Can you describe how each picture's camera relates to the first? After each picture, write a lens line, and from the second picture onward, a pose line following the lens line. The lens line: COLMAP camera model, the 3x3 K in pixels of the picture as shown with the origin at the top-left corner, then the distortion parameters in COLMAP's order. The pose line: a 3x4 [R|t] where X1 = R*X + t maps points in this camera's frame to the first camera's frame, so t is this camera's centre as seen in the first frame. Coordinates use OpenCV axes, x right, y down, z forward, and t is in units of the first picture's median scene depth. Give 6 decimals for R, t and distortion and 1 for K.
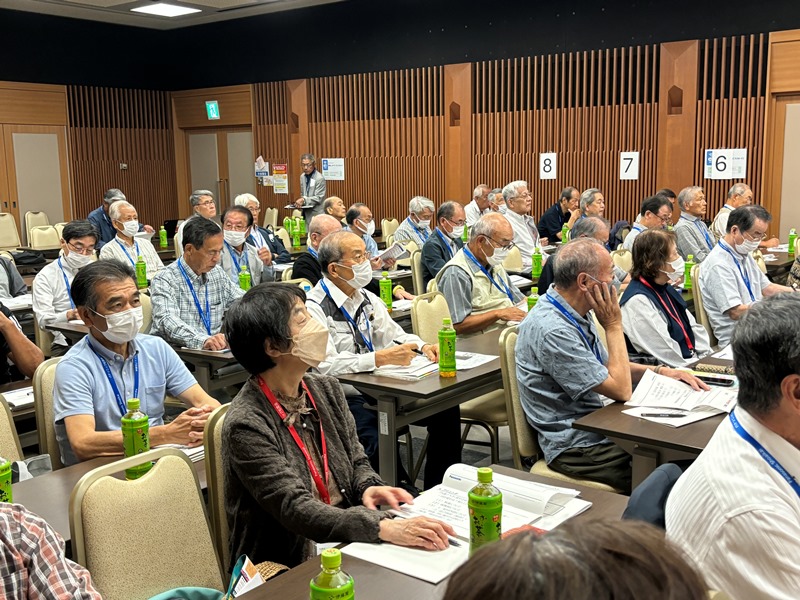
lens RADIAL K [[853.9, 0, 402.0], [0, 853.9, 298.2], [0, 0, 1]] dist [0.008016, 0.000000]
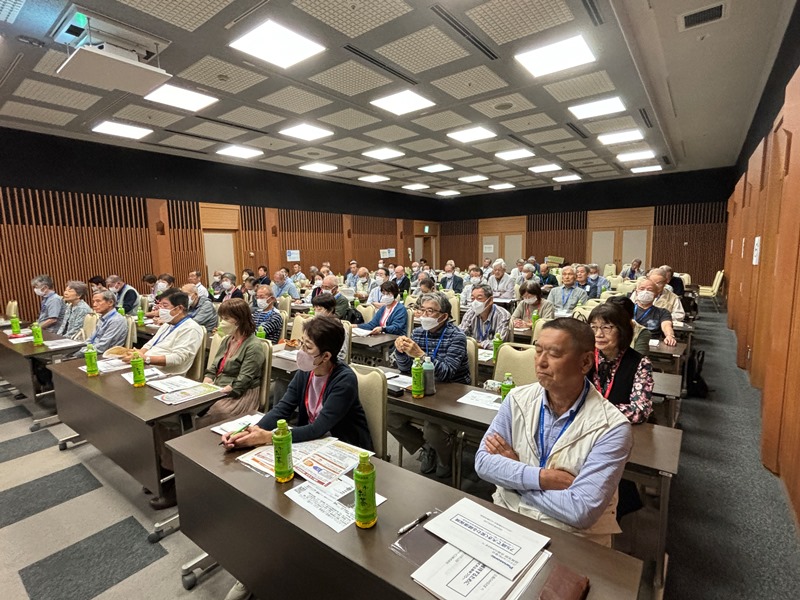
lens RADIAL K [[396.8, 0, 396.4], [0, 396.8, 301.8], [0, 0, 1]] dist [-0.002408, -0.000402]
pose [[0.032857, -0.108184, 0.993588, -1.023432], [0.177613, 0.978933, 0.100715, -0.096657], [-0.983552, 0.173164, 0.051379, 0.739555]]
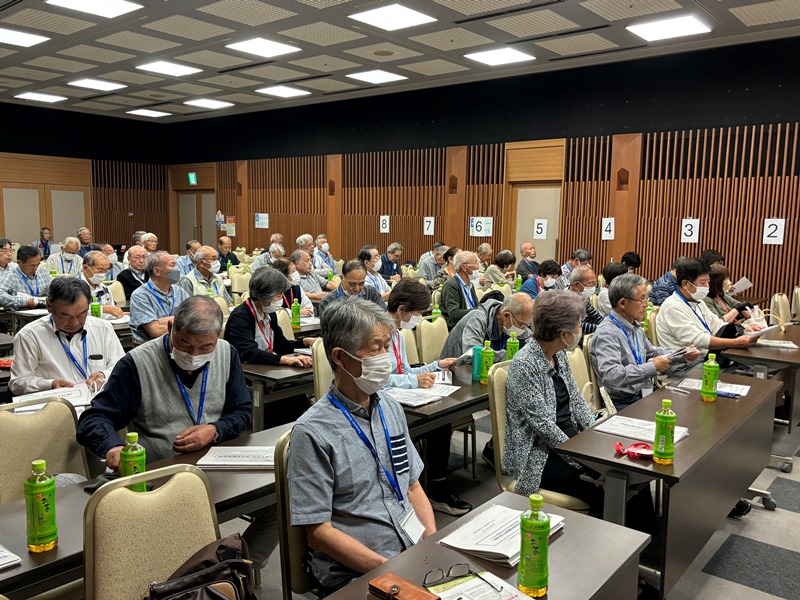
lens RADIAL K [[678.3, 0, 398.3], [0, 678.3, 303.0], [0, 0, 1]] dist [0.016866, -0.012884]
pose [[0.997172, 0.044493, -0.060565, 0.231823], [-0.046570, 0.998359, -0.033311, 0.019055], [0.058983, 0.036037, 0.997608, -0.156707]]
